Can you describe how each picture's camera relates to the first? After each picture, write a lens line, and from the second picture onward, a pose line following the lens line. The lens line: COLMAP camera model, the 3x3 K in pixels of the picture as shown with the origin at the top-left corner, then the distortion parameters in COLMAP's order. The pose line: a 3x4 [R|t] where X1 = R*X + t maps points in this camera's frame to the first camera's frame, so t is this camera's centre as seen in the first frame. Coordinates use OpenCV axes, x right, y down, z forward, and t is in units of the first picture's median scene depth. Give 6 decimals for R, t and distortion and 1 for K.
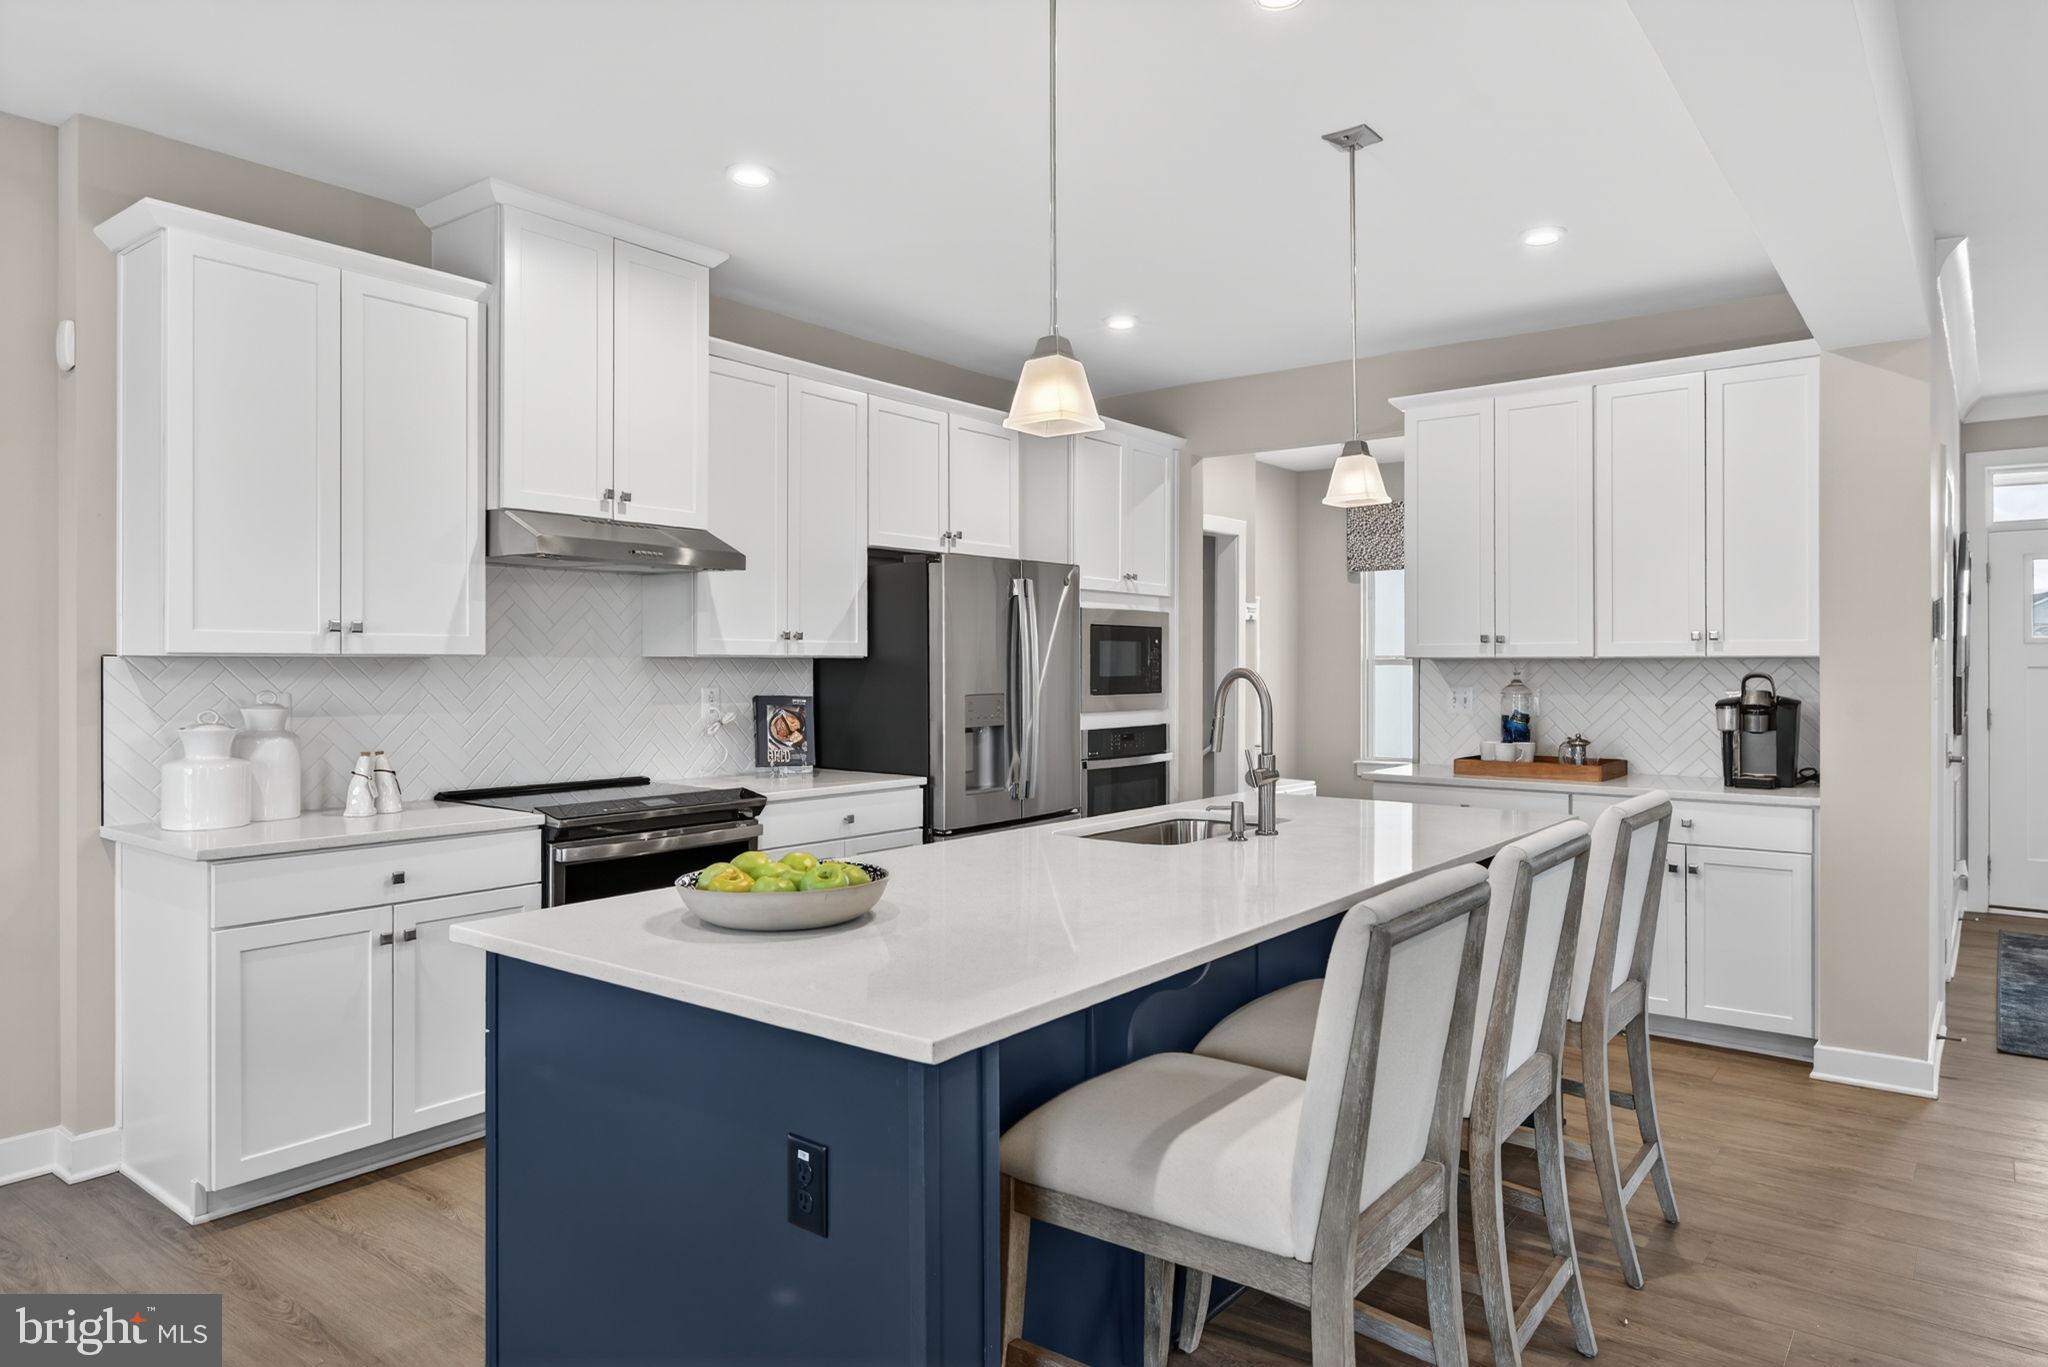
lens RADIAL K [[1248.8, 0, 1024.0], [0, 1248.8, 683.5], [0, 0, 1]] dist [-0.001149, -0.000440]
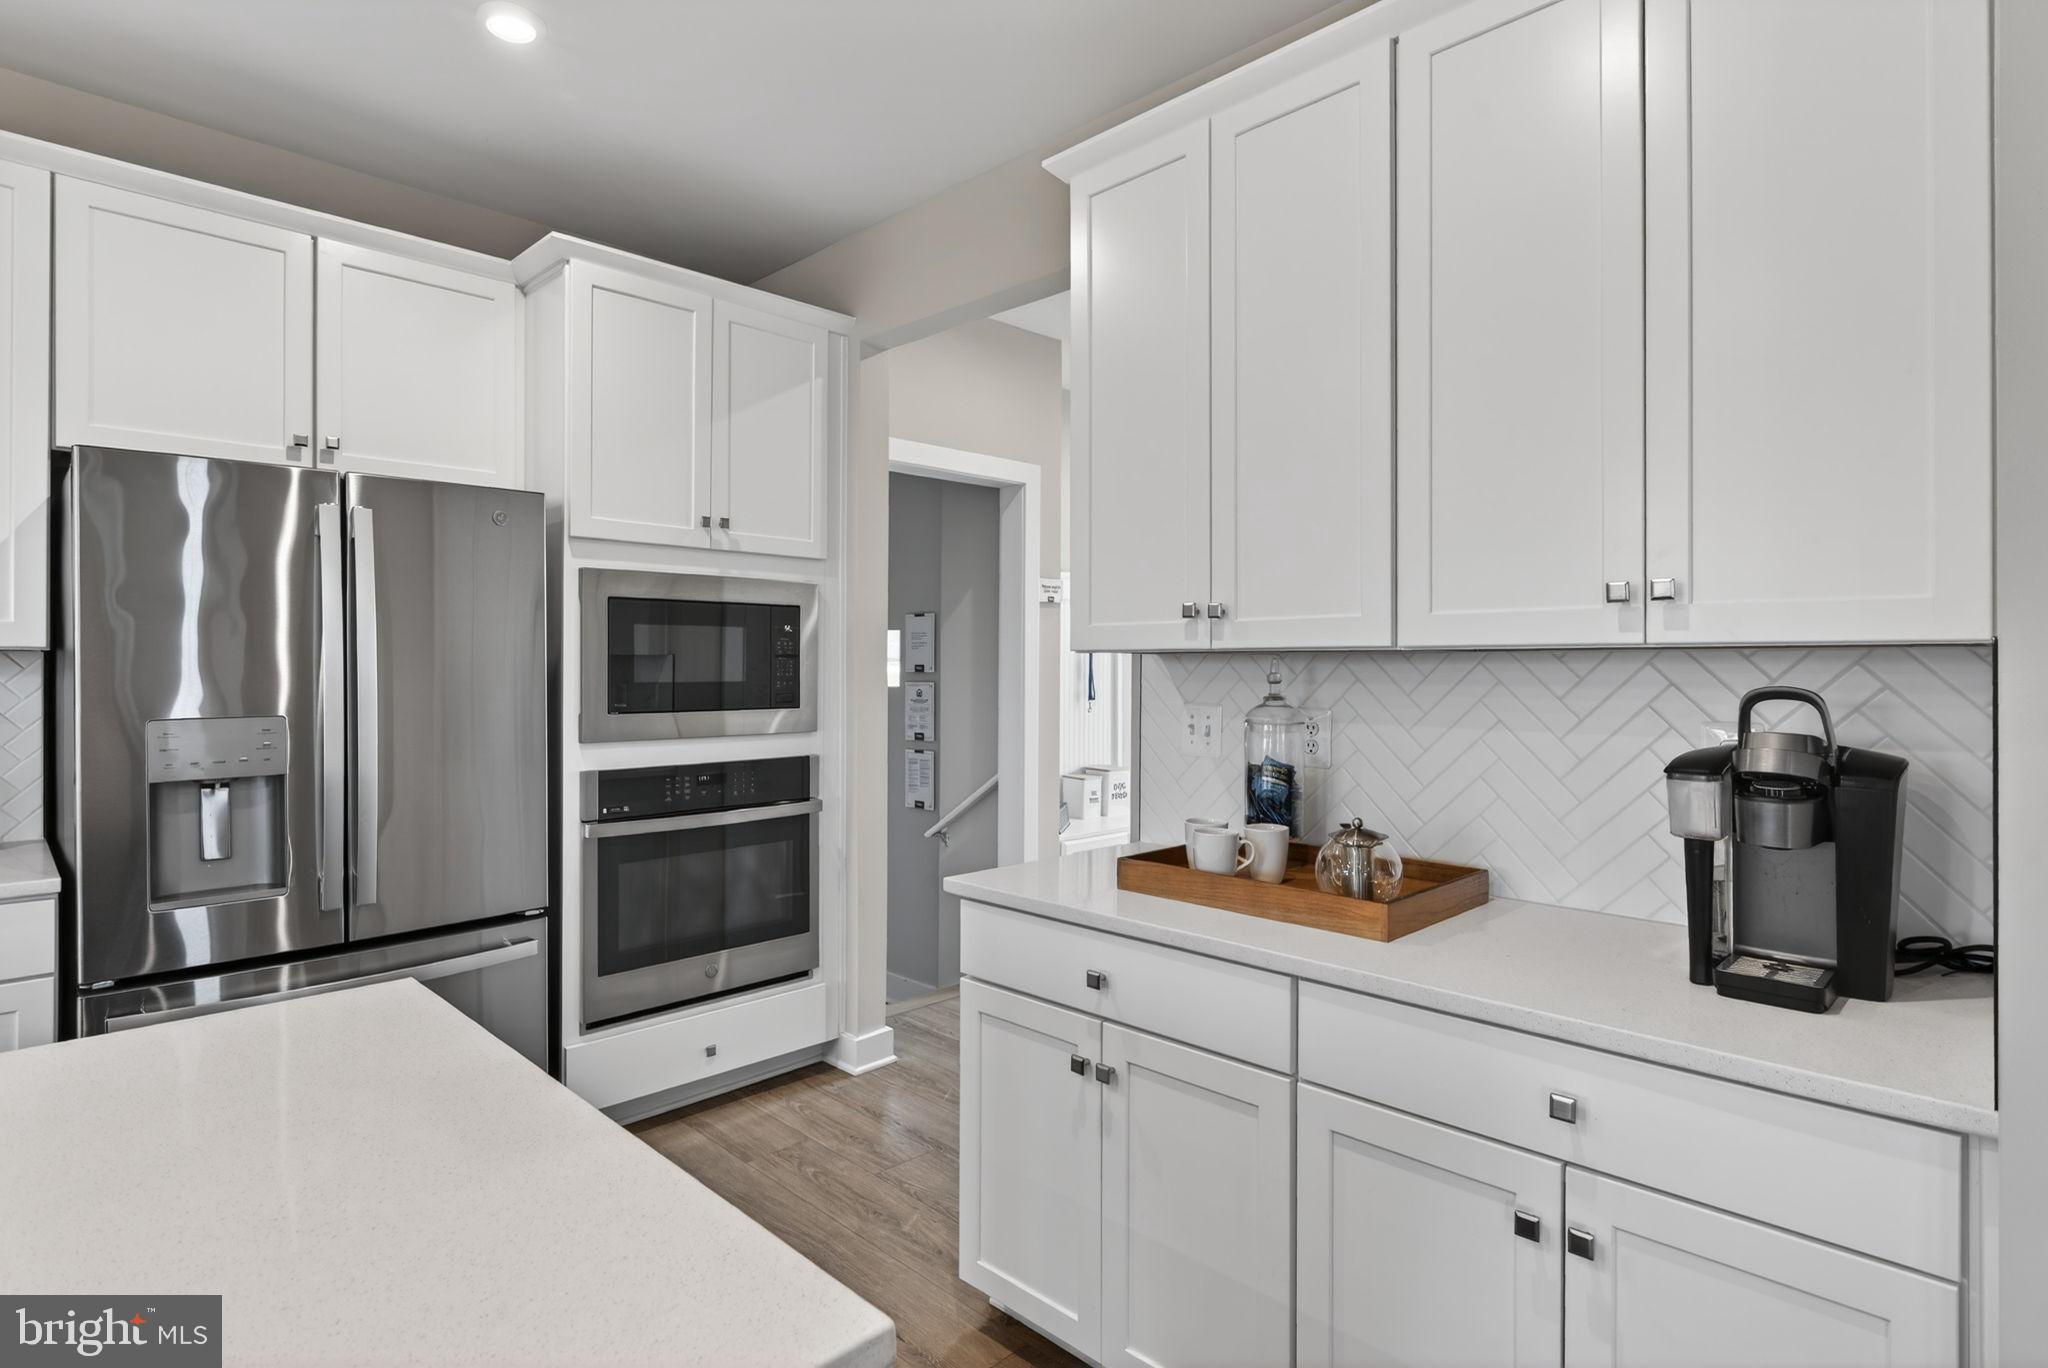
lens RADIAL K [[1047.8, 0, 1024.0], [0, 1047.8, 684.0], [0, 0, 1]] dist [-0.008779, -0.001182]
pose [[0.993705, 0.004008, -0.111960, 0.348080], [-0.003701, 0.999989, 0.002950, -0.008092], [0.111971, -0.002518, 0.993708, 0.583084]]
